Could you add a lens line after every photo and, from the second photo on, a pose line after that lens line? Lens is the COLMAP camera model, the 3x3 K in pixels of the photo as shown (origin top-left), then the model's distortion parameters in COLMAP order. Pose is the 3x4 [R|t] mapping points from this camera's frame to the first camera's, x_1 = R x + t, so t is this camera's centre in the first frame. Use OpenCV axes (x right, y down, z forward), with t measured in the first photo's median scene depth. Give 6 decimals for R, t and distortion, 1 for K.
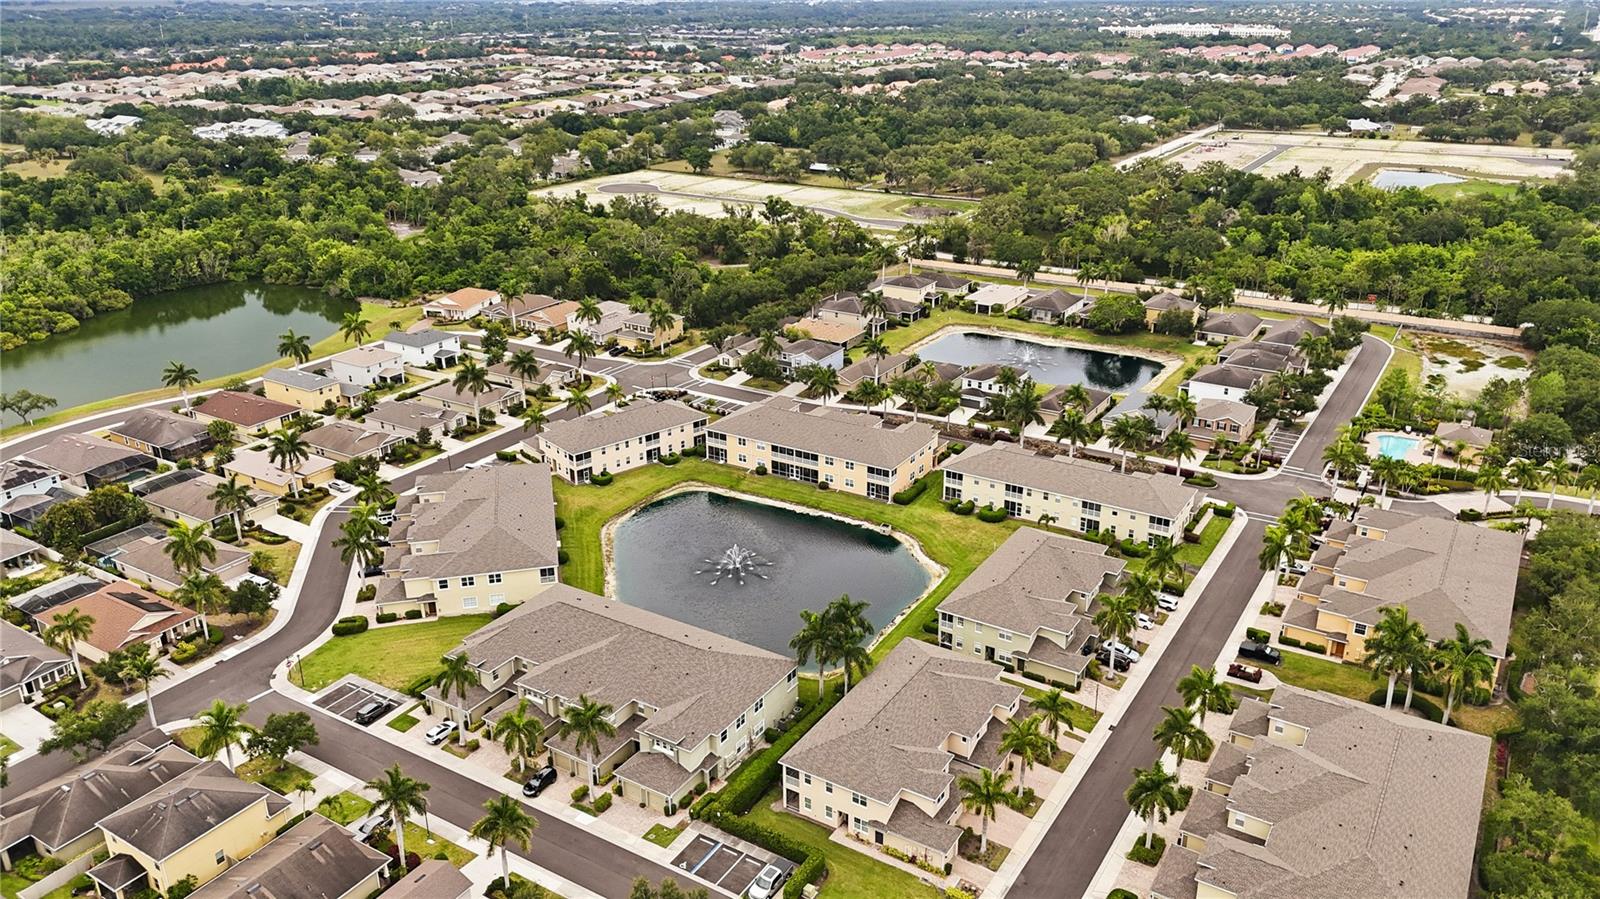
lens RADIAL K [[1176.8, 0, 799.1], [0, 1176.8, 444.2], [0, 0, 1]] dist [0.052362, -0.031773]
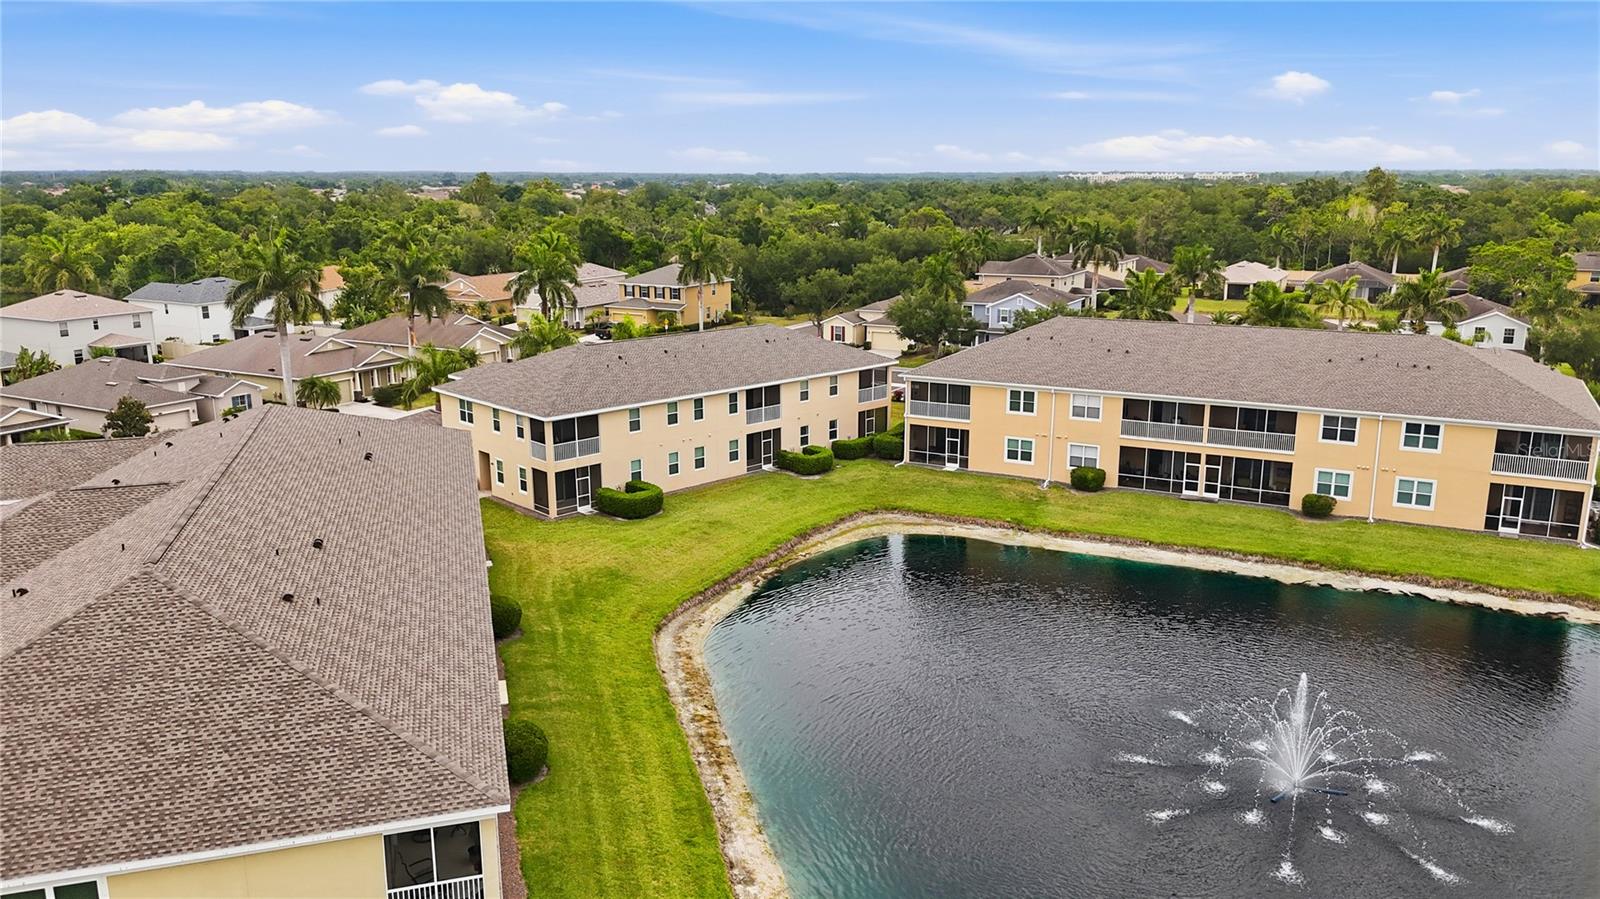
lens RADIAL K [[1176.8, 0, 797.0], [0, 1176.8, 443.6], [0, 0, 1]] dist [0.052362, -0.031773]
pose [[0.998181, -0.007304, 0.059842, -0.138612], [0.016133, 0.988794, -0.148415, 0.062553], [-0.058088, 0.149110, 0.987113, 0.661204]]
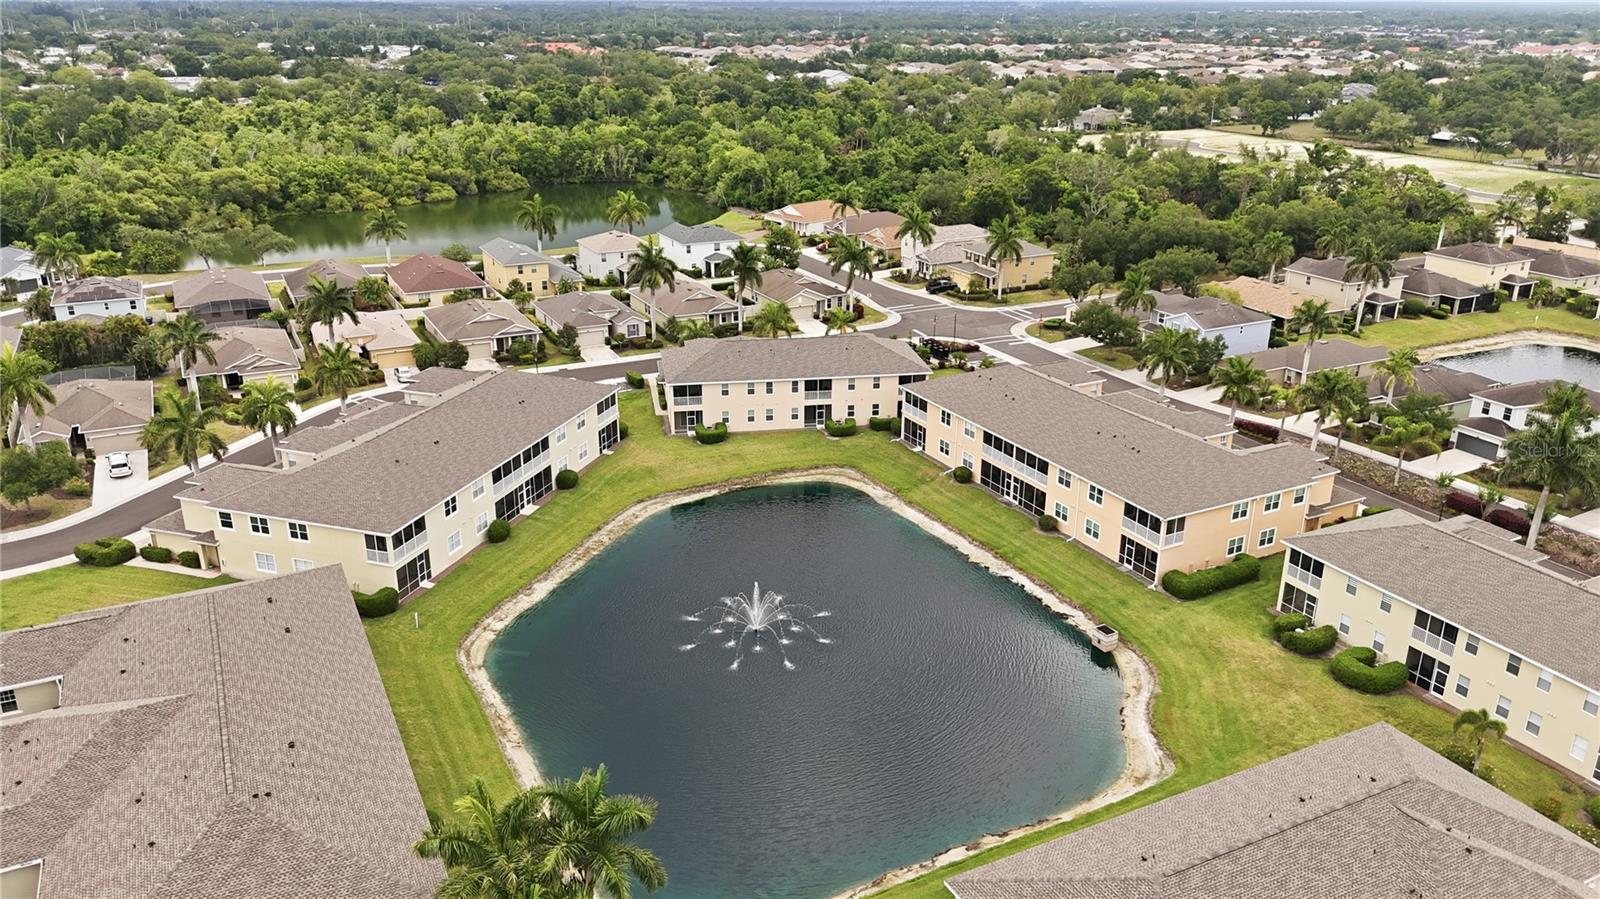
lens RADIAL K [[1176.8, 0, 794.1], [0, 1176.8, 462.6], [0, 0, 1]] dist [0.052362, -0.031773]
pose [[0.856960, 0.197771, -0.475927, 0.160954], [-0.198169, 0.978894, 0.049954, 0.005111], [0.475762, 0.051505, 0.878065, 0.479785]]
